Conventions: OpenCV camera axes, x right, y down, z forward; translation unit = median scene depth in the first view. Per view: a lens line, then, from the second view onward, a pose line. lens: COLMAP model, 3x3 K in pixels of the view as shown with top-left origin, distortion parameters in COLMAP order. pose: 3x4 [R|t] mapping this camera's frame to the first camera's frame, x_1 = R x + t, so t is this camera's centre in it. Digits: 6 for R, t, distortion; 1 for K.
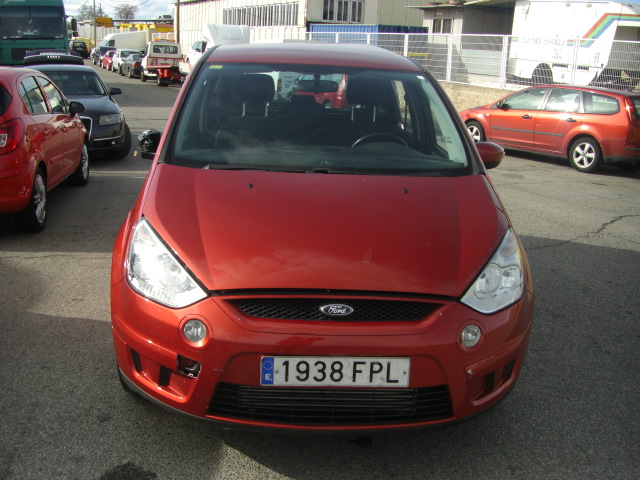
lens RADIAL K [[726.4, 0, 296.7], [0, 726.4, 266.2], [0, 0, 1]] dist [-0.163588, 0.052928]
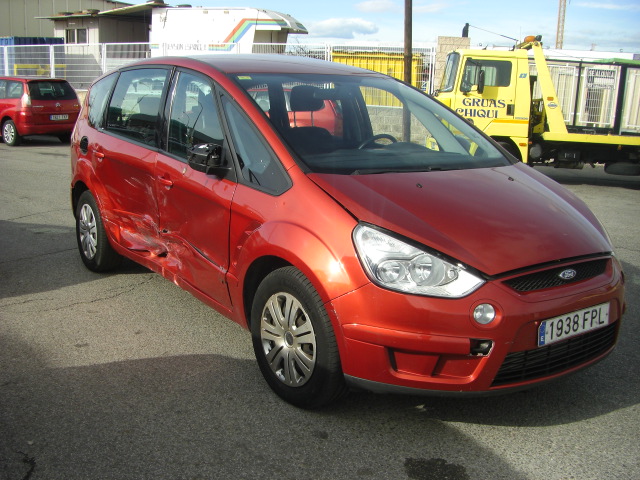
lens RADIAL K [[726.4, 0, 296.7], [0, 726.4, 266.2], [0, 0, 1]] dist [-0.163588, 0.052928]
pose [[0.846803, -0.150935, 0.510043, -0.105213], [0.156407, 0.987159, 0.032450, -0.007232], [-0.508391, 0.052295, 0.859537, 0.020967]]
